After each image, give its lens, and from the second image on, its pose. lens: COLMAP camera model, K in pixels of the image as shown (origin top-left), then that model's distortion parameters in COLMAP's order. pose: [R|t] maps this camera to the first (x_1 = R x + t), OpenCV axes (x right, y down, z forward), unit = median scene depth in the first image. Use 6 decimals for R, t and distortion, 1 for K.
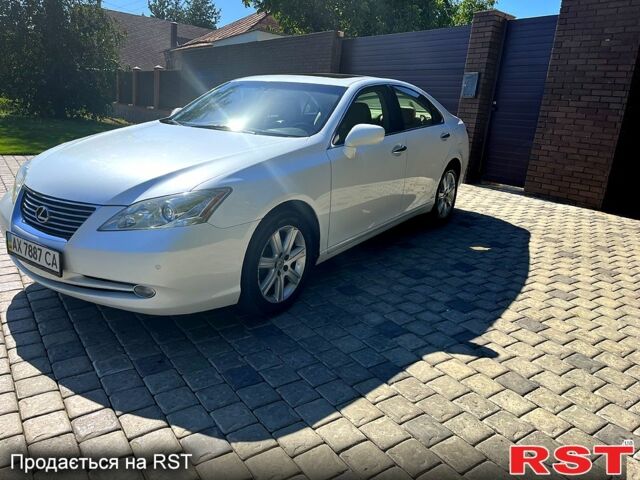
lens RADIAL K [[480.6, 0, 315.3], [0, 480.6, 244.6], [0, 0, 1]] dist [0.025314, -0.054994]
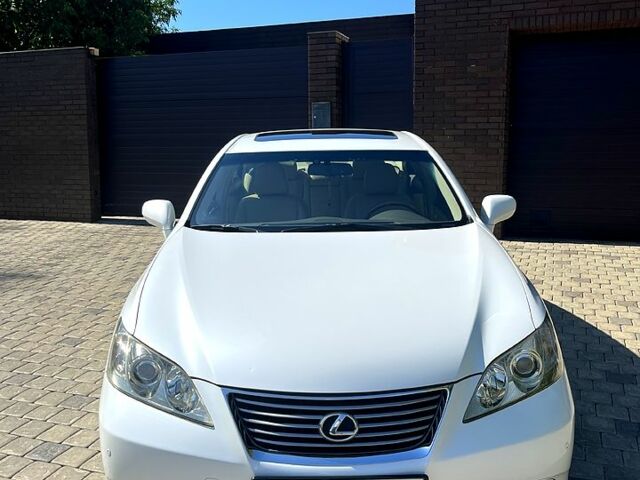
lens RADIAL K [[641.8, 0, 318.0], [0, 641.8, 238.8], [0, 0, 1]] dist [0.000294, 0.000000]
pose [[0.819870, -0.165540, 0.548096, -0.412557], [0.220236, 0.974818, -0.035020, -0.111576], [-0.528496, 0.149423, 0.835682, 0.137866]]
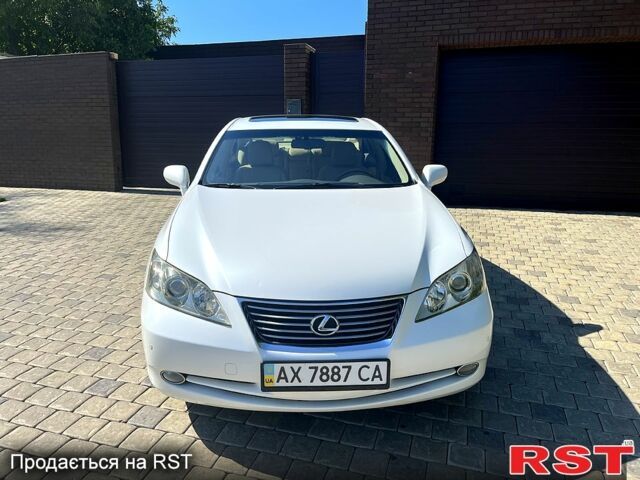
lens RADIAL K [[480.6, 0, 313.2], [0, 480.6, 249.5], [0, 0, 1]] dist [0.025314, -0.054994]
pose [[0.788178, -0.206632, 0.579723, -0.428208], [0.215124, 0.975034, 0.055056, -0.097885], [-0.576626, 0.081319, 0.812951, 0.151286]]
